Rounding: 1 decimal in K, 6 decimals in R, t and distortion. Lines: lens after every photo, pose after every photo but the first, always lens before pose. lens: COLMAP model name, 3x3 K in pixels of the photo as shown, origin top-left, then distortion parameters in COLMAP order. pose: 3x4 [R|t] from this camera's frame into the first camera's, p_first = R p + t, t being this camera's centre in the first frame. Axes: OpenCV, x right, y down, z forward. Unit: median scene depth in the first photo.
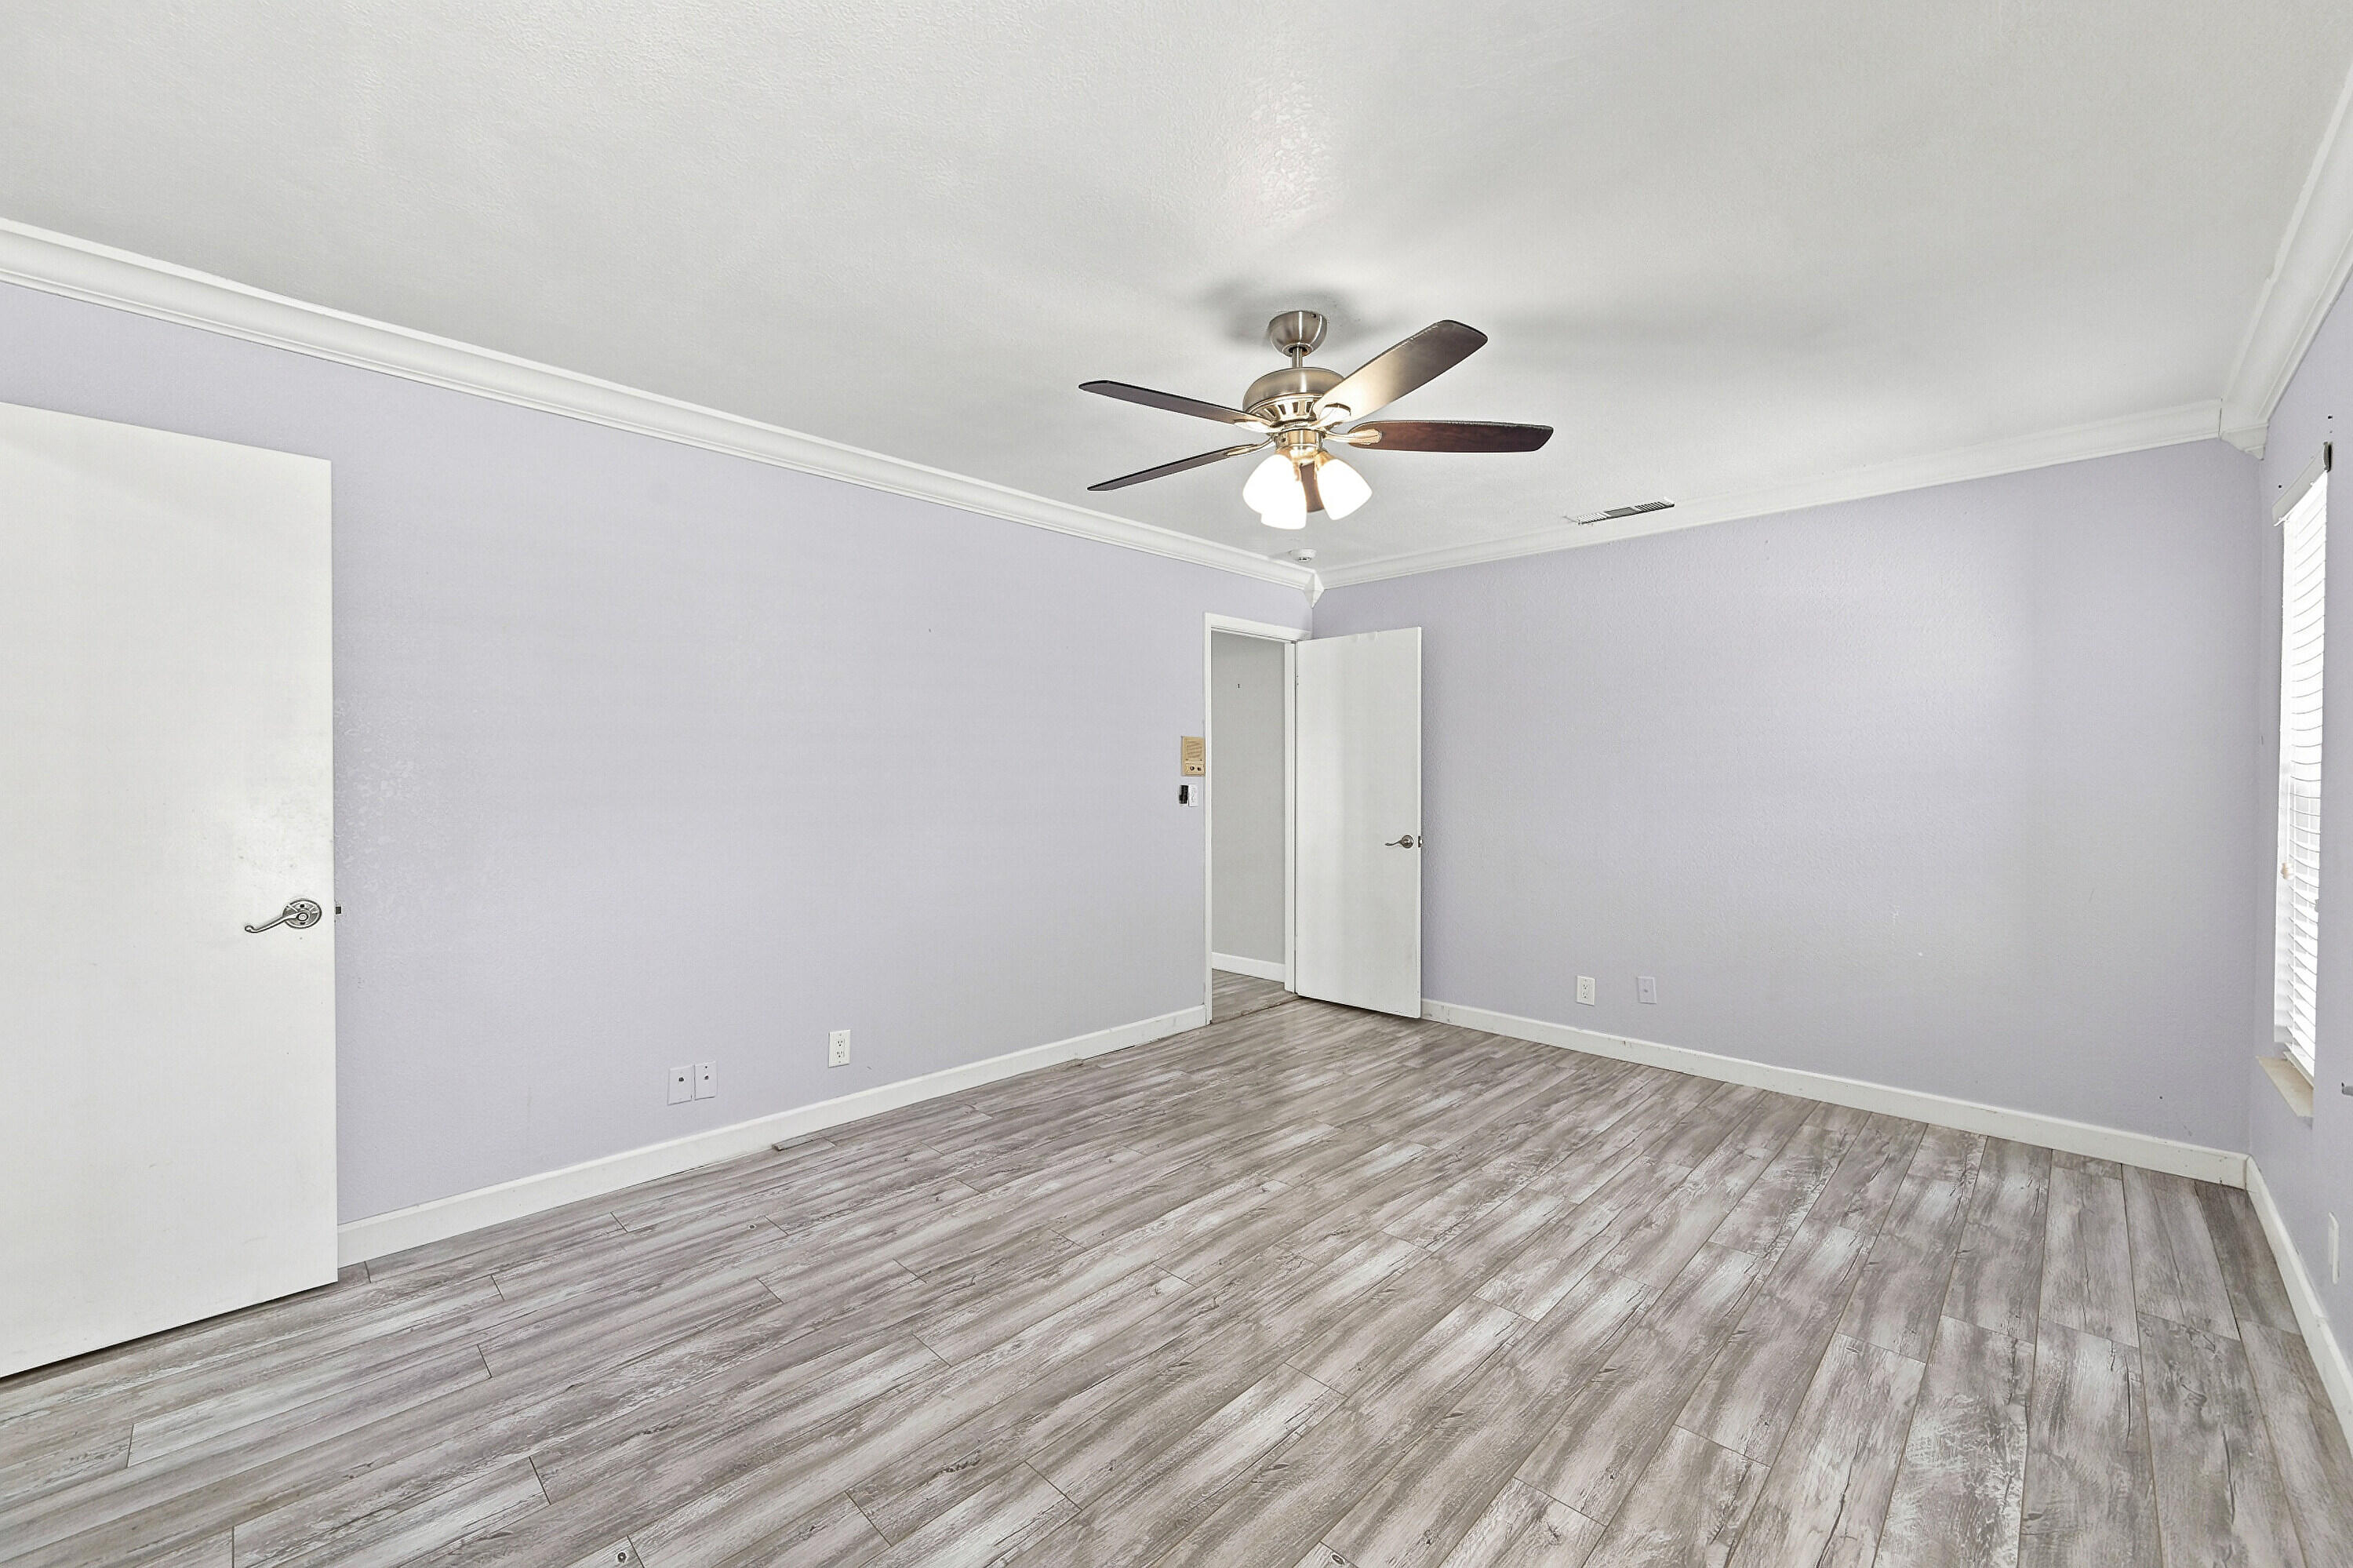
lens RADIAL K [[937.9, 0, 1171.1], [0, 937.9, 776.8], [0, 0, 1]] dist [0.001989, 0.000146]
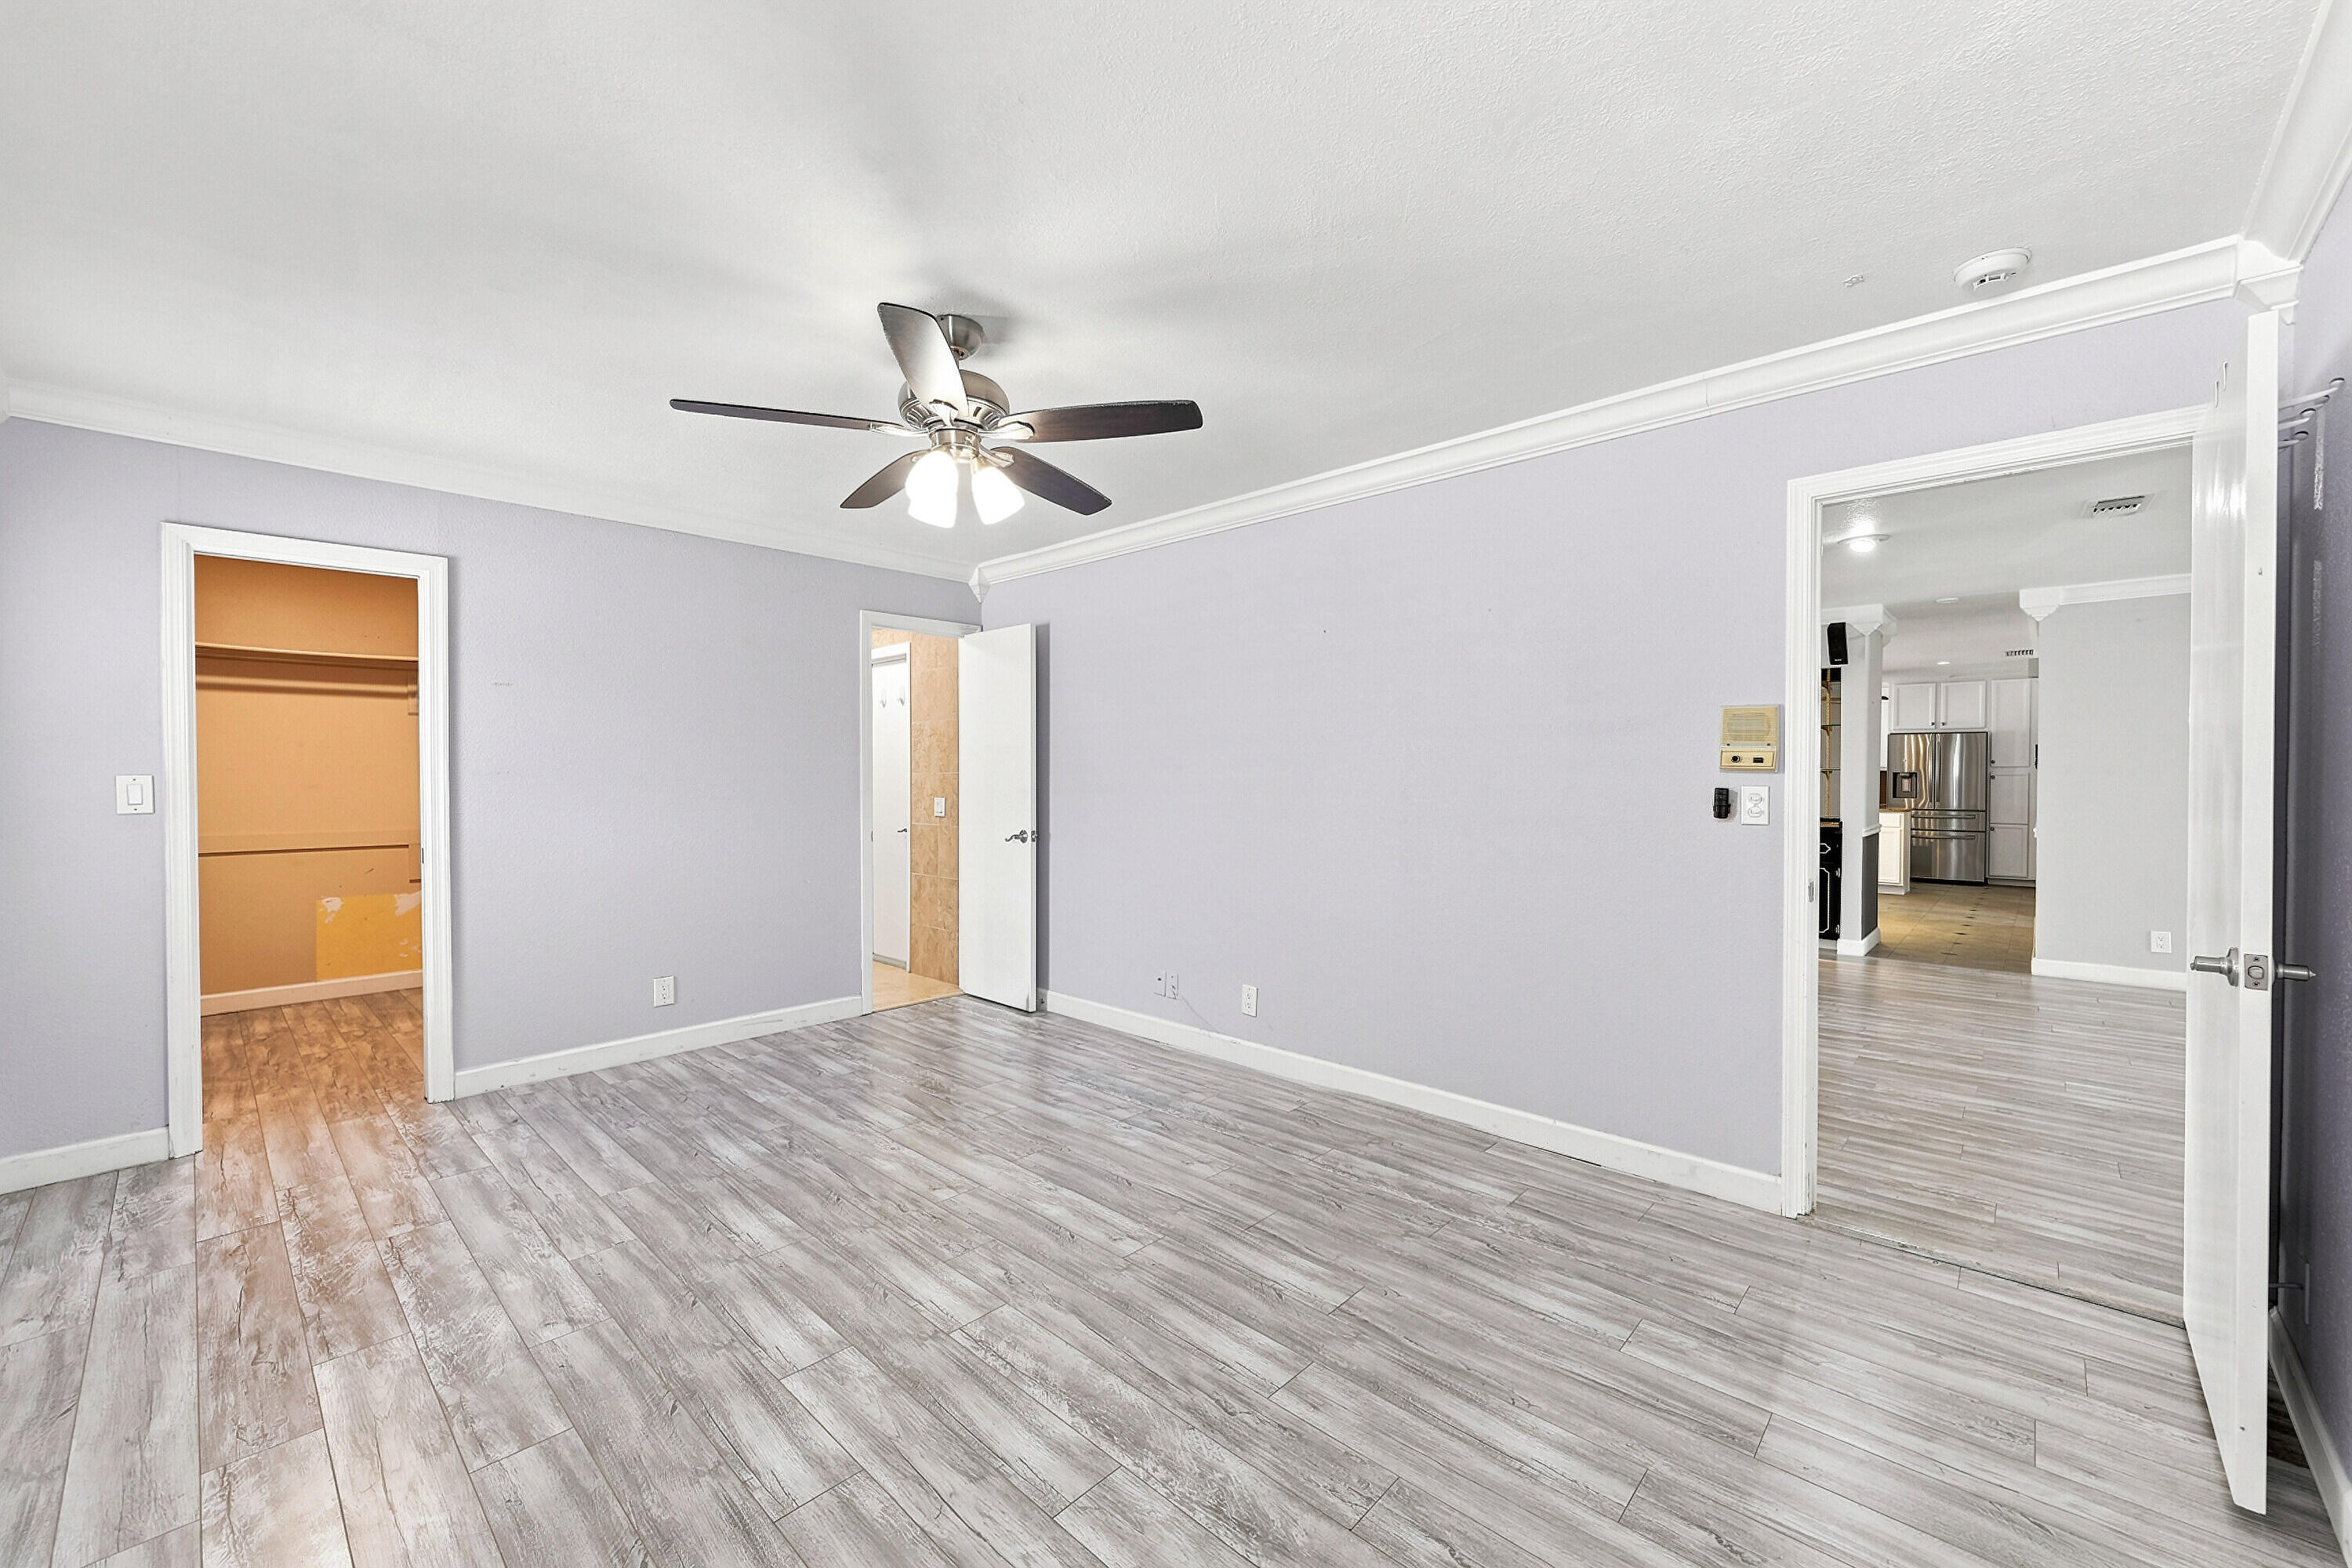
lens RADIAL K [[937.4, 0, 1178.3], [0, 937.4, 783.1], [0, 0, 1]] dist [0.001989, 0.000146]
pose [[0.013804, 0.007922, -0.999873, 1.053273], [-0.000134, 0.999969, 0.007920, 0.002089], [0.999905, 0.000025, 0.013804, 1.119051]]
